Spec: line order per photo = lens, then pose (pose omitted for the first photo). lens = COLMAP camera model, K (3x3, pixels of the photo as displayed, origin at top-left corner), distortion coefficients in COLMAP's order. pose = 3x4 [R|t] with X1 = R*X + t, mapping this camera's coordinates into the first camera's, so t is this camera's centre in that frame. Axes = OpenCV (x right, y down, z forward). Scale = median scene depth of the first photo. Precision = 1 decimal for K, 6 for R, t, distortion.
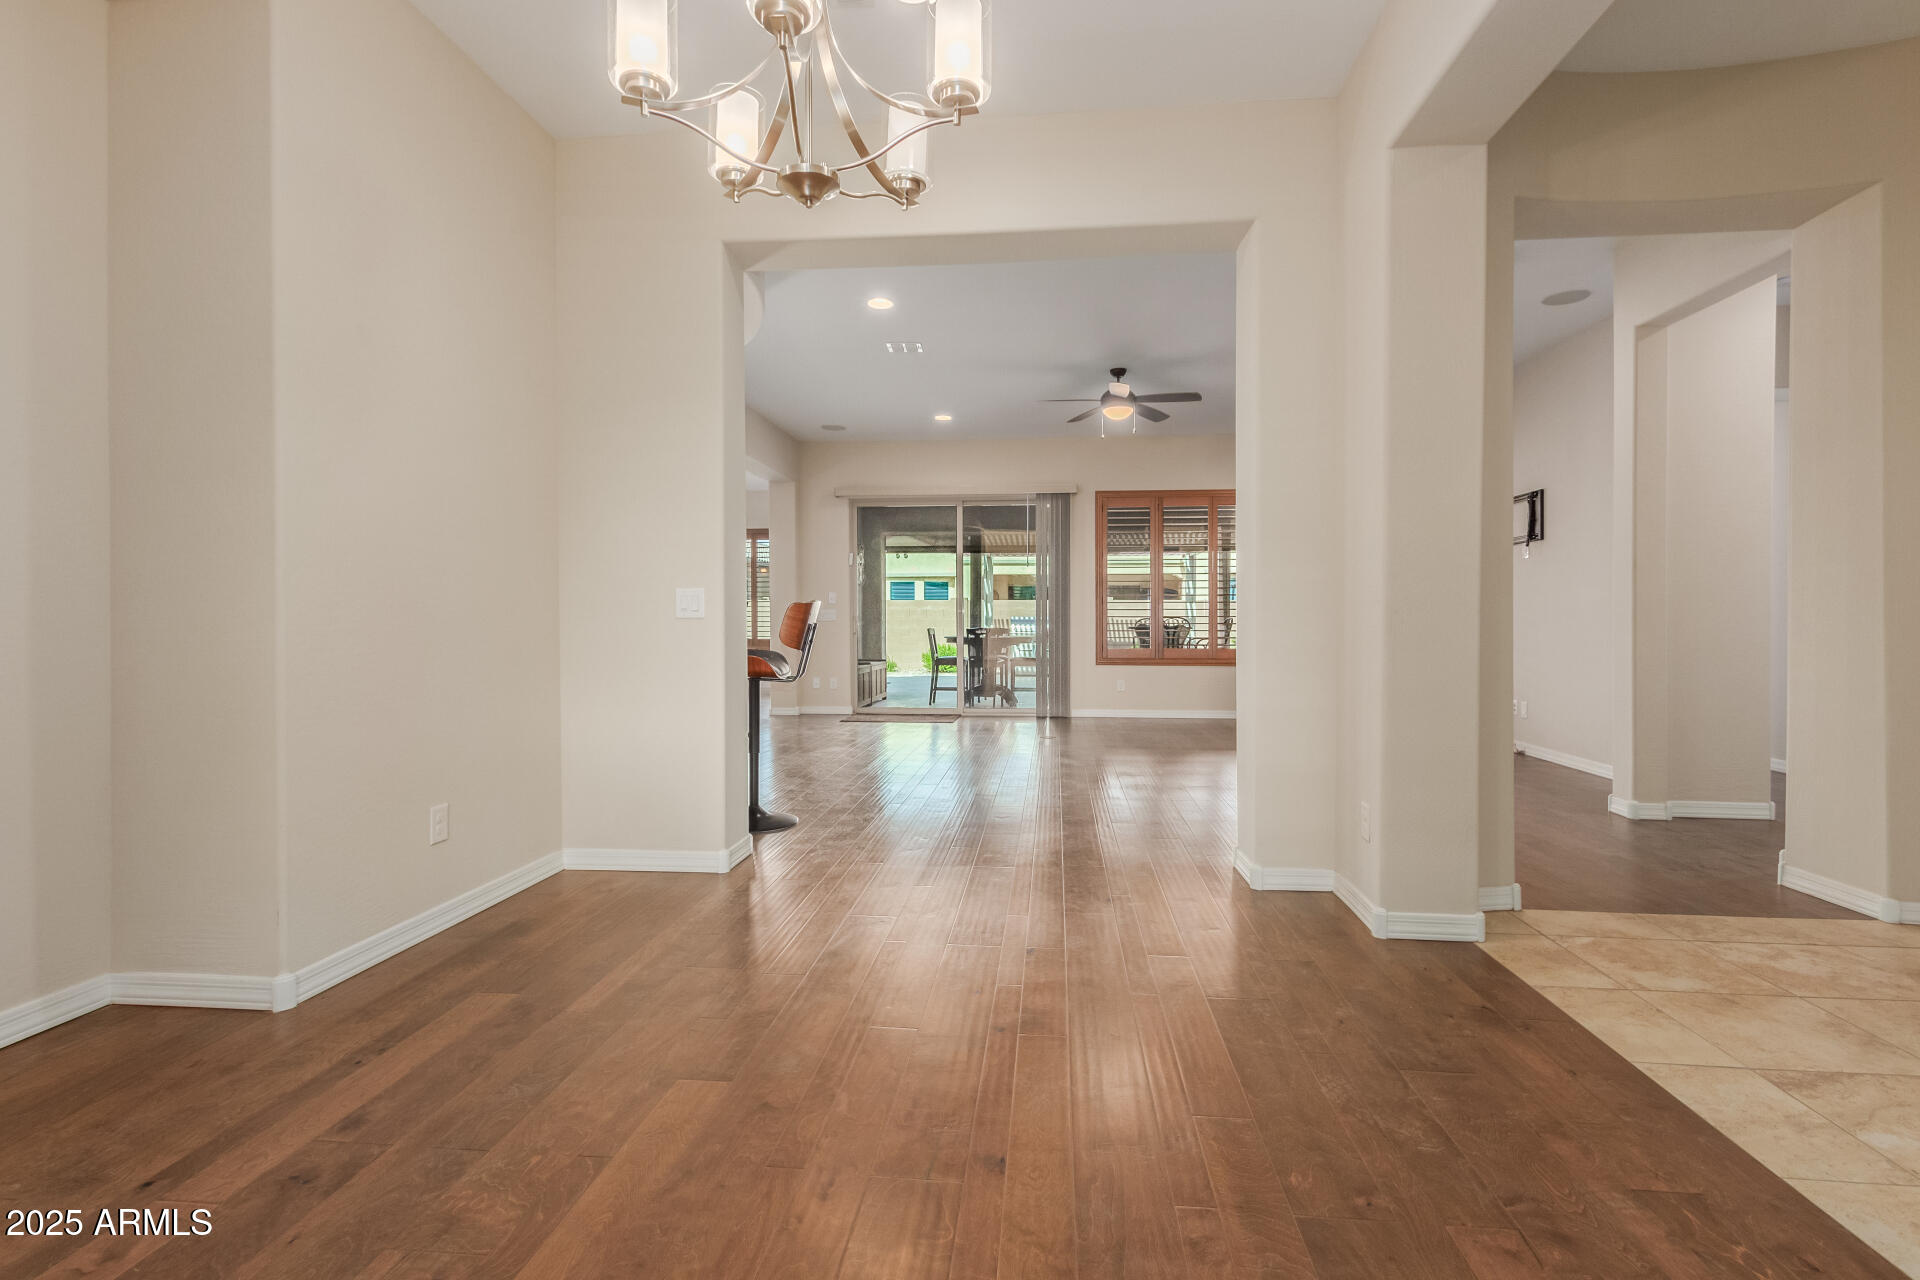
lens RADIAL K [[886.2, 0, 952.5], [0, 886.2, 621.0], [0, 0, 1]] dist [0.002342, -0.000299]
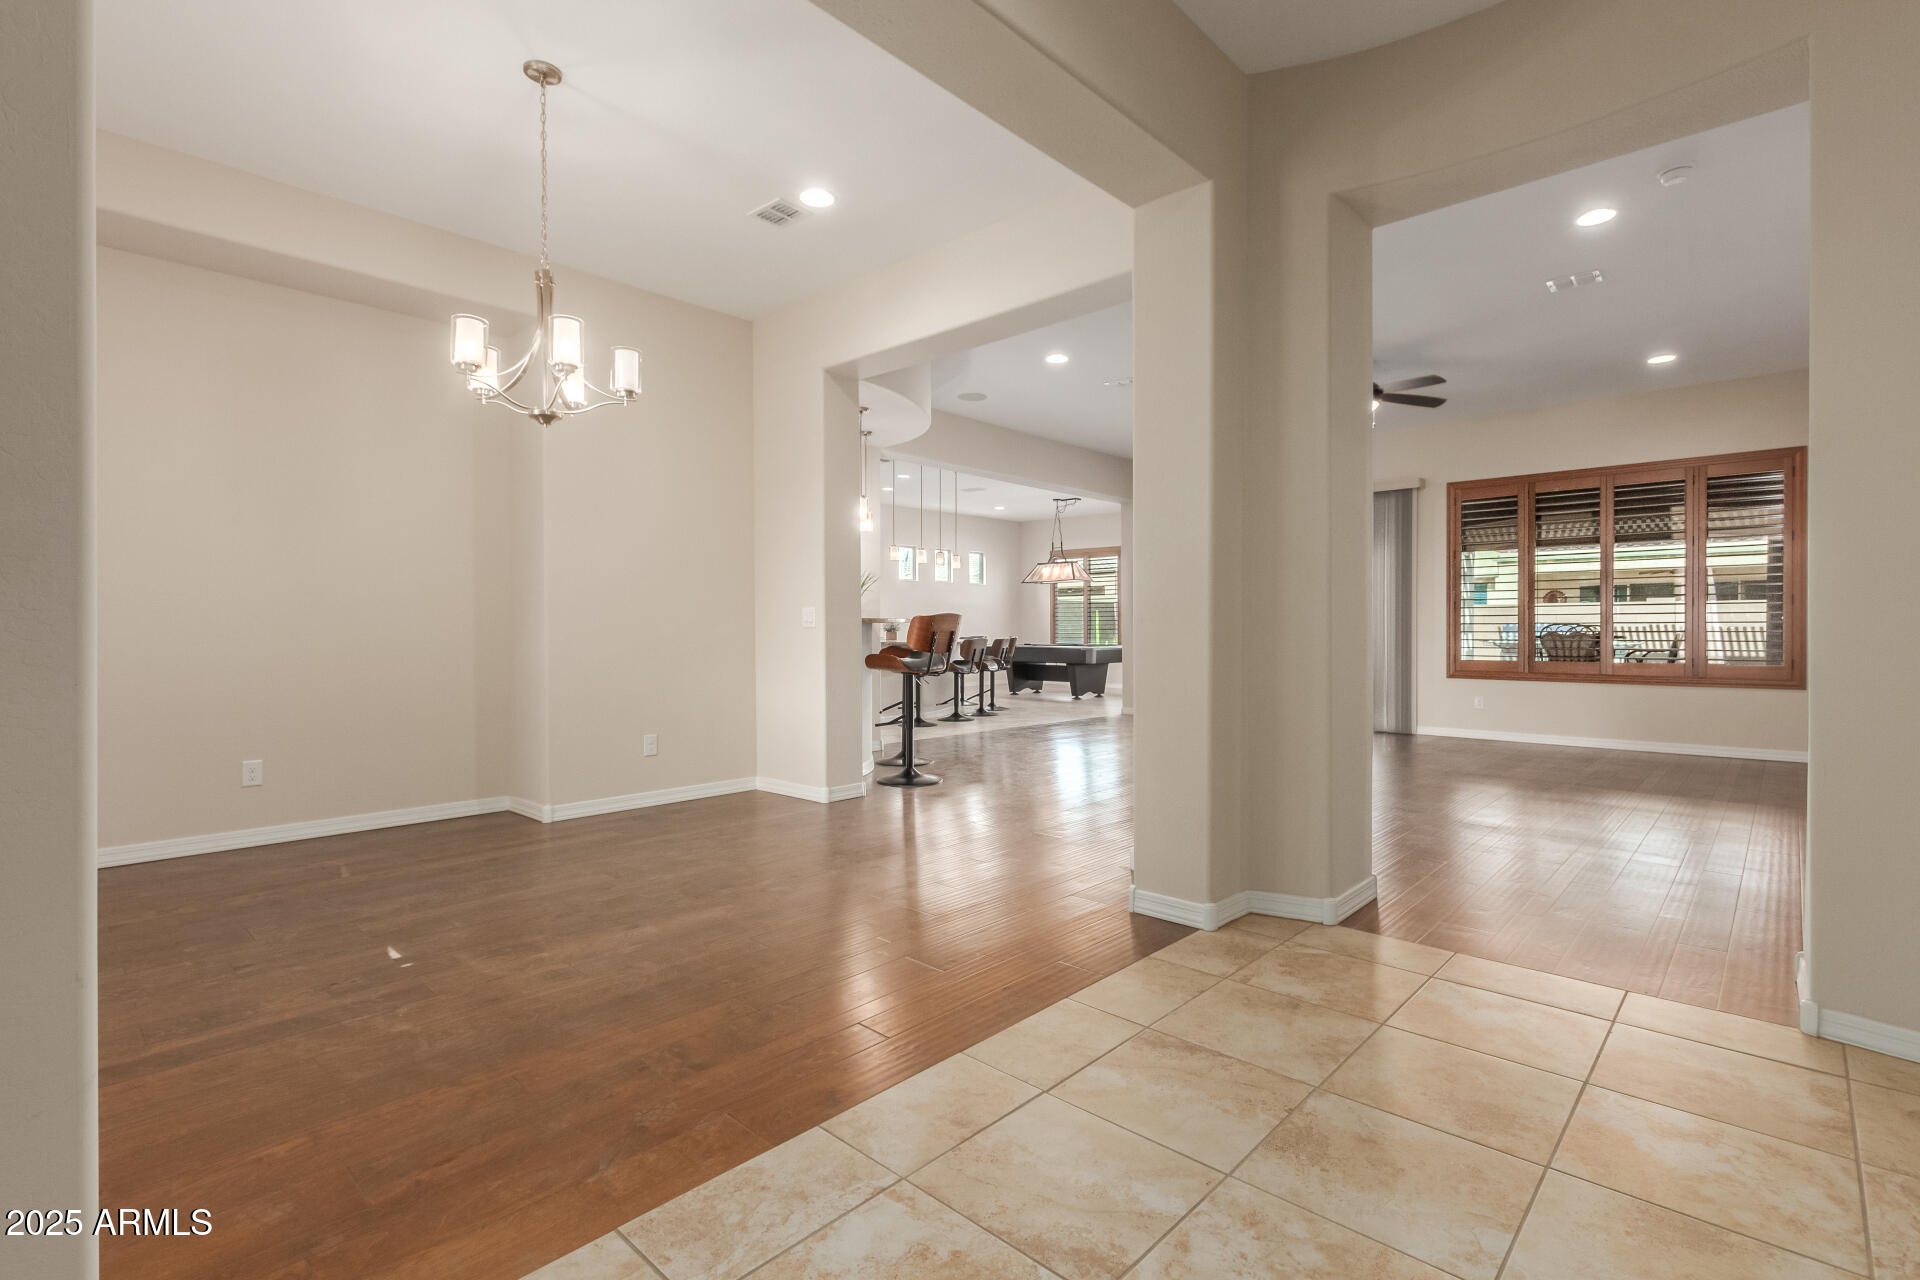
lens RADIAL K [[886.2, 0, 952.5], [0, 886.2, 621.0], [0, 0, 1]] dist [0.002342, -0.000299]
pose [[0.794332, -0.006304, -0.607451, 0.311996], [0.001021, 0.999959, -0.009043, -0.000105], [0.607483, 0.006563, 0.794306, -0.010092]]
